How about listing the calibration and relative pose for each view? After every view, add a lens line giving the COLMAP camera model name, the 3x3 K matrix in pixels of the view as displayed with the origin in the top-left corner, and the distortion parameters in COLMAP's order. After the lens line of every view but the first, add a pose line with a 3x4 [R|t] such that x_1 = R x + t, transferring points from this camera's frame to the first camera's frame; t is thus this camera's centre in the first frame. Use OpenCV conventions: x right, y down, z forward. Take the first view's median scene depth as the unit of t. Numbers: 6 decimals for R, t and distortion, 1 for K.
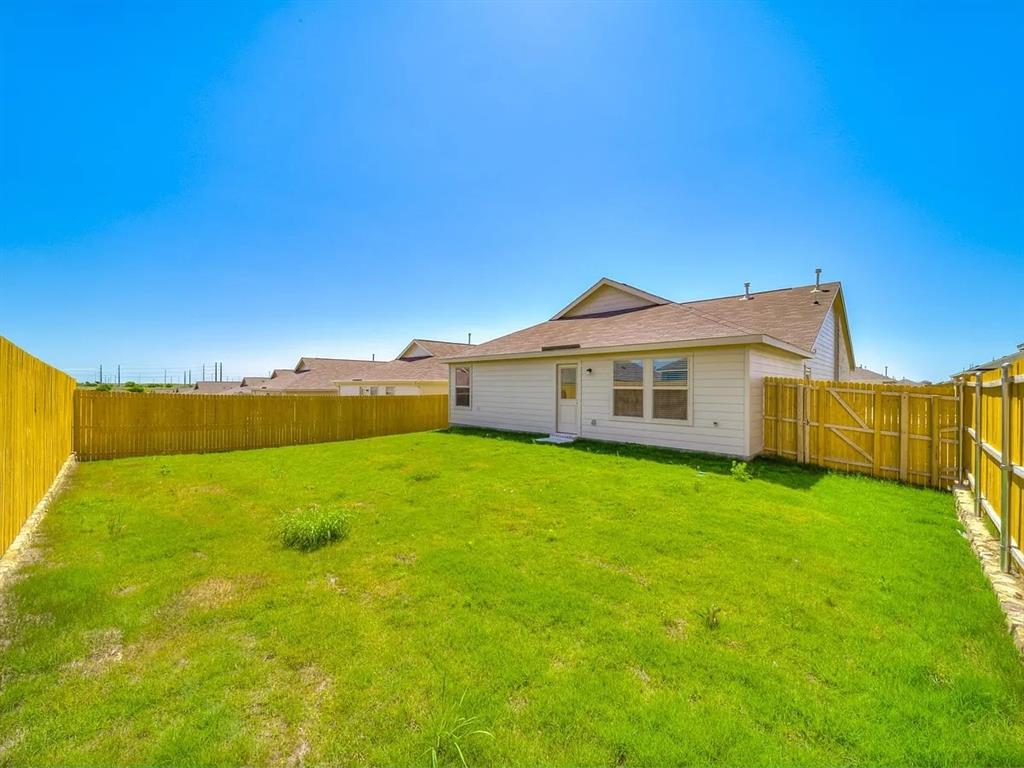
lens RADIAL K [[407.3, 0, 504.5], [0, 407.3, 387.1], [0, 0, 1]] dist [-0.000202, -0.001137]
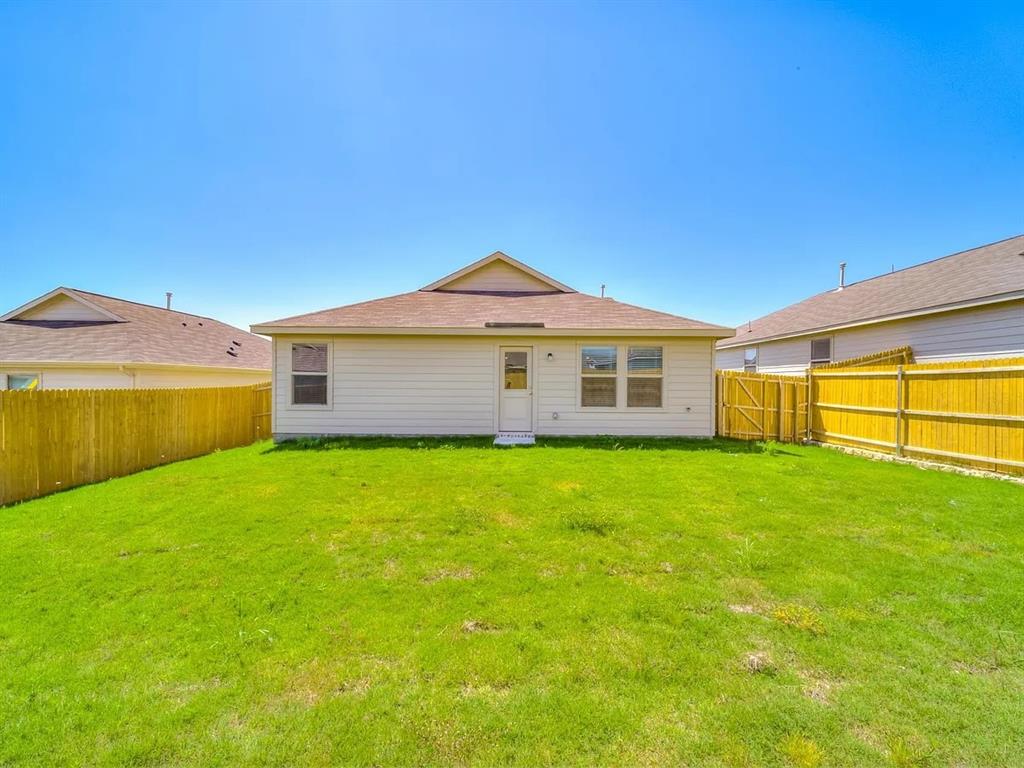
lens RADIAL K [[407.3, 0, 512.2], [0, 407.3, 382.7], [0, 0, 1]] dist [-0.000202, -0.001137]
pose [[0.694422, -0.001401, 0.719567, -0.453847], [-0.001937, 0.999991, 0.003816, 0.013164], [-0.719566, -0.004043, 0.694413, 0.457137]]
